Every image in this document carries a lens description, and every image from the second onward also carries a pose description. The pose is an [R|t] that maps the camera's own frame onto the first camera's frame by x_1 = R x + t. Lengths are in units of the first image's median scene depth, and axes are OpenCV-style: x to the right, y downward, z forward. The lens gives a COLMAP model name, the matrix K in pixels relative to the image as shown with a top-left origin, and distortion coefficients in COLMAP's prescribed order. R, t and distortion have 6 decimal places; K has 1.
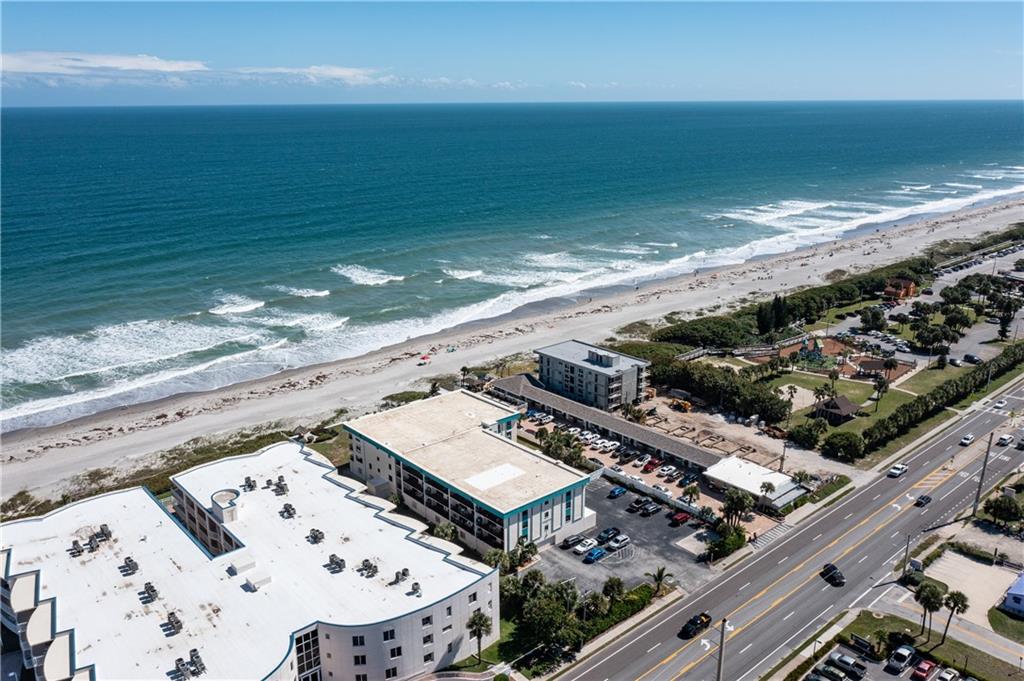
lens RADIAL K [[811.2, 0, 509.6], [0, 811.2, 338.0], [0, 0, 1]] dist [-0.019783, 0.015162]
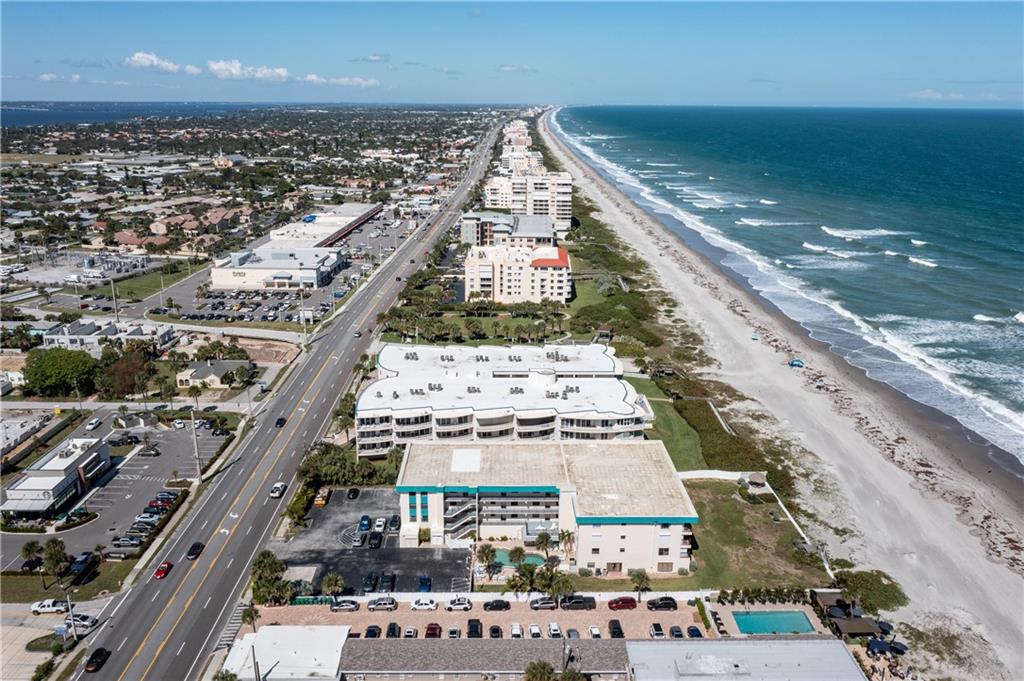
lens RADIAL K [[811.2, 0, 513.1], [0, 811.2, 337.5], [0, 0, 1]] dist [-0.019783, 0.015162]
pose [[-0.645065, 0.216078, -0.732940, 0.661158], [-0.219538, 0.866338, 0.448622, -0.442877], [0.731911, 0.450298, -0.511407, 1.449659]]
